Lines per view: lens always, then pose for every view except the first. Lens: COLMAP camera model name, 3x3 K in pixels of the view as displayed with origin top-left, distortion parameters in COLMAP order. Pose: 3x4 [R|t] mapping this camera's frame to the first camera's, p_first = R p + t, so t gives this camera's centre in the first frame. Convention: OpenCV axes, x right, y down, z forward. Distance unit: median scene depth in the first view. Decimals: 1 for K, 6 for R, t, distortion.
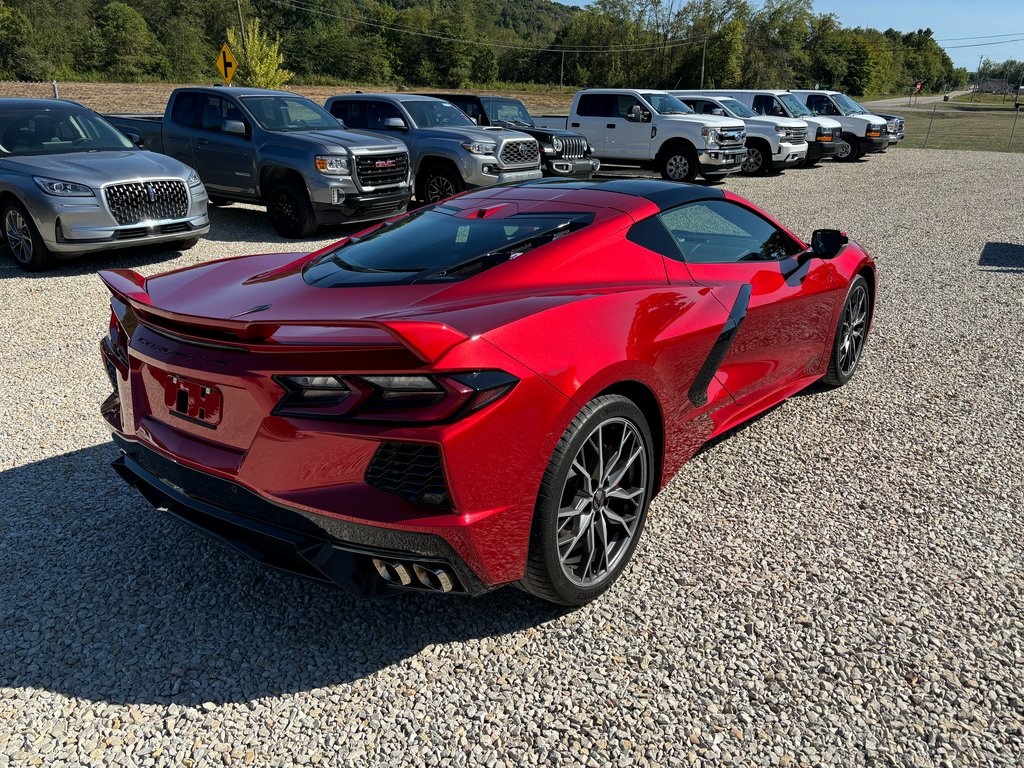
lens RADIAL K [[788.2, 0, 504.4], [0, 788.2, 381.8], [0, 0, 1]] dist [0.035772, -0.034596]
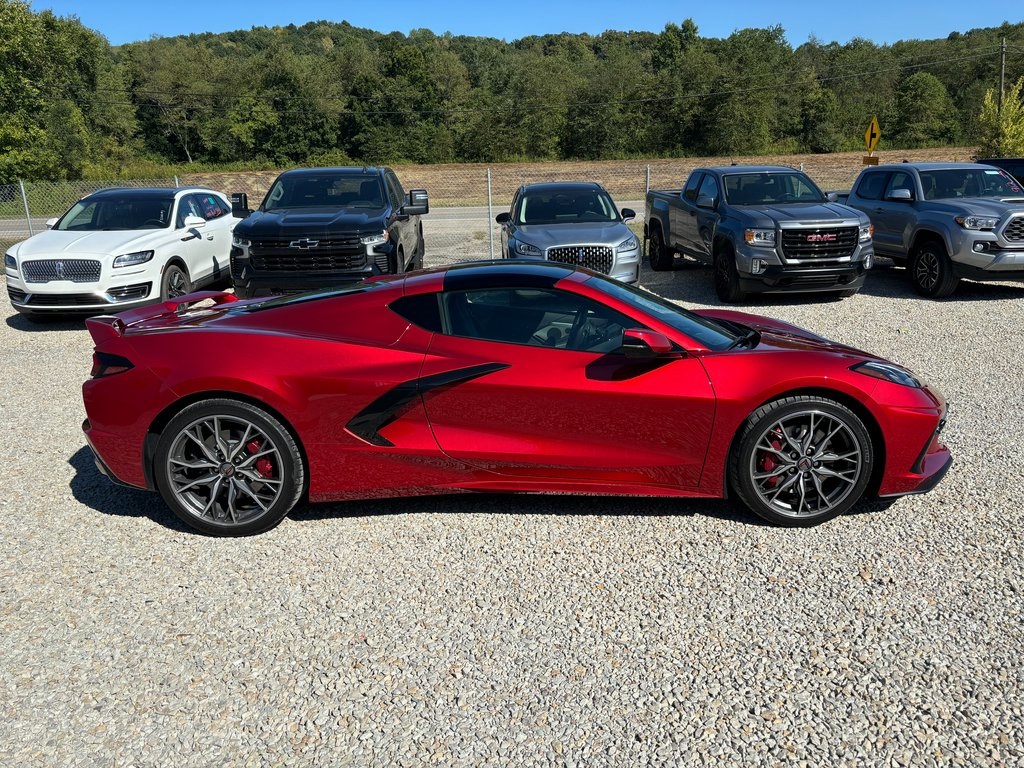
lens RADIAL K [[788.2, 0, 529.0], [0, 788.2, 387.7], [0, 0, 1]] dist [0.035772, -0.034596]
pose [[0.635606, 0.177675, -0.751290, 0.190083], [-0.227608, 0.973028, 0.037554, -0.022145], [0.737699, 0.147130, 0.658903, 0.048736]]
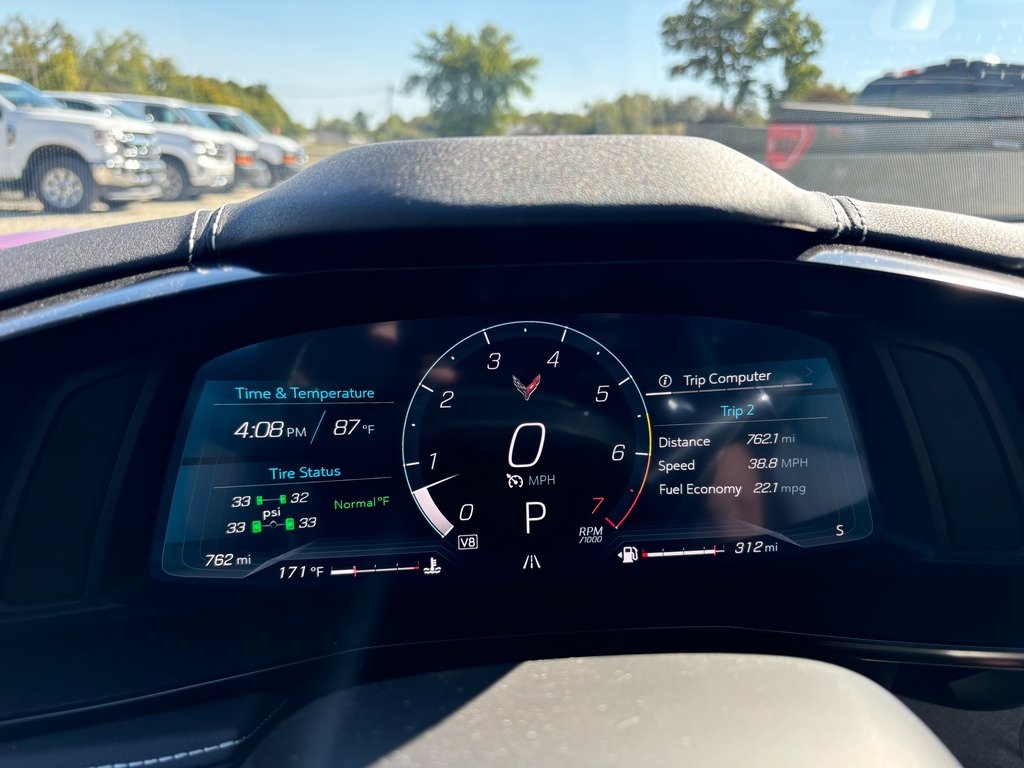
lens RADIAL K [[788.2, 0, 515.9], [0, 788.2, 377.0], [0, 0, 1]] dist [0.035772, -0.034596]
pose [[0.726832, -0.152298, 0.669717, 0.019385], [0.192375, 0.981216, 0.014353, -0.041520], [-0.659323, 0.118405, 0.742478, 0.219494]]
